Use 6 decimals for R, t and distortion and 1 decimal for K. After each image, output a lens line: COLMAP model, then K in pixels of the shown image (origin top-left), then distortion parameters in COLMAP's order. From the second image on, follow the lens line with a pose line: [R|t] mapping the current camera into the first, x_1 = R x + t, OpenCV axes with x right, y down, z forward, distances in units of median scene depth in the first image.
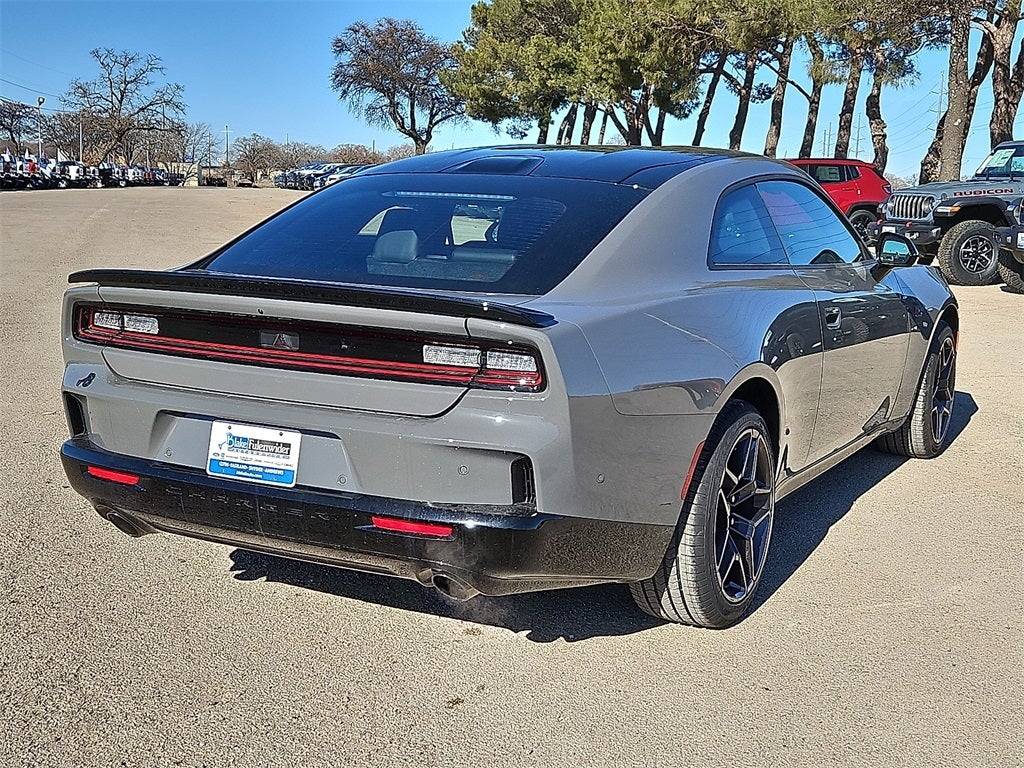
lens RADIAL K [[1396.3, 0, 517.8], [0, 1396.3, 389.0], [0, 0, 1]] dist [0.056545, 0.000000]
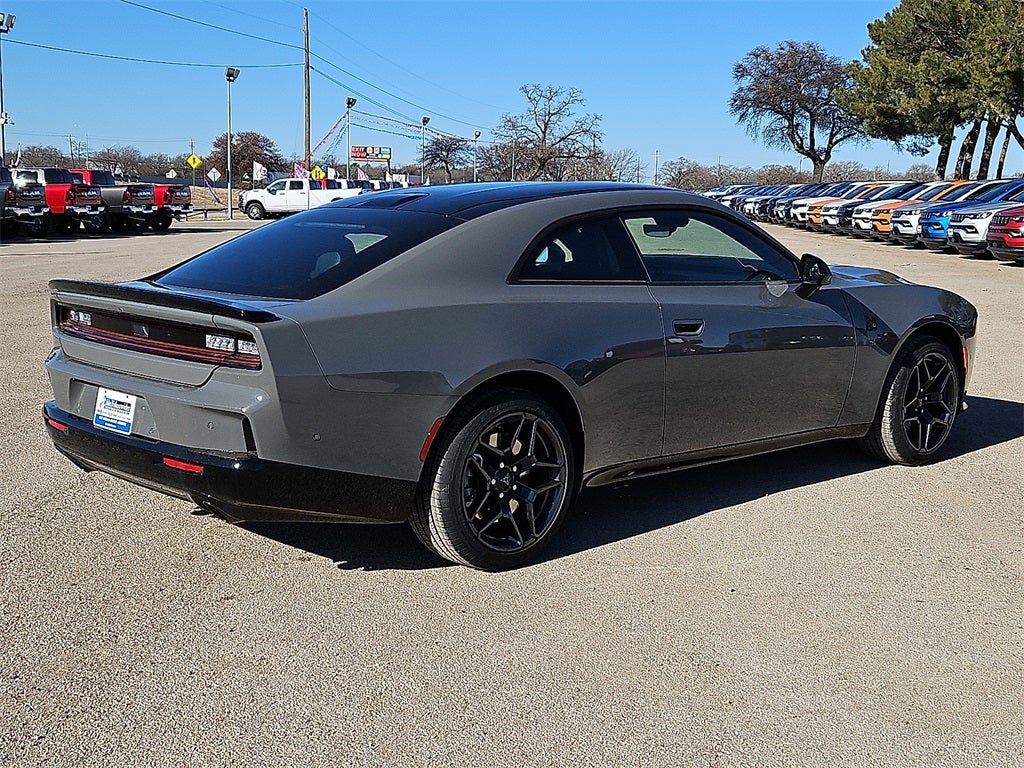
lens RADIAL K [[1396.3, 0, 504.0], [0, 1396.3, 383.5], [0, 0, 1]] dist [0.056545, 0.000000]
pose [[0.940676, 0.030510, -0.337932, 0.123119], [-0.036563, 0.999265, -0.011557, 0.003979], [0.337331, 0.023227, 0.941100, -0.036129]]
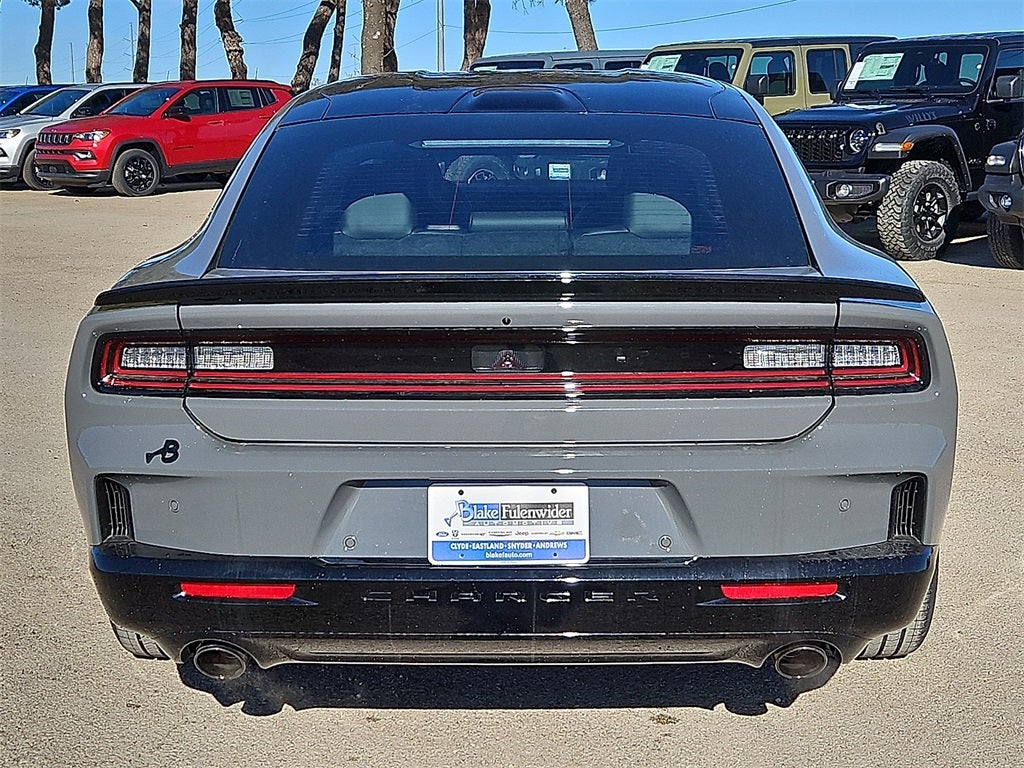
lens RADIAL K [[1659.8, 0, 516.8], [0, 1659.8, 384.6], [0, 0, 1]] dist [0.128786, 0.000000]
pose [[0.882526, -0.109806, 0.457263, -0.105139], [0.101594, 0.993914, 0.042597, -0.010967], [-0.459158, 0.008862, 0.888311, 0.049429]]
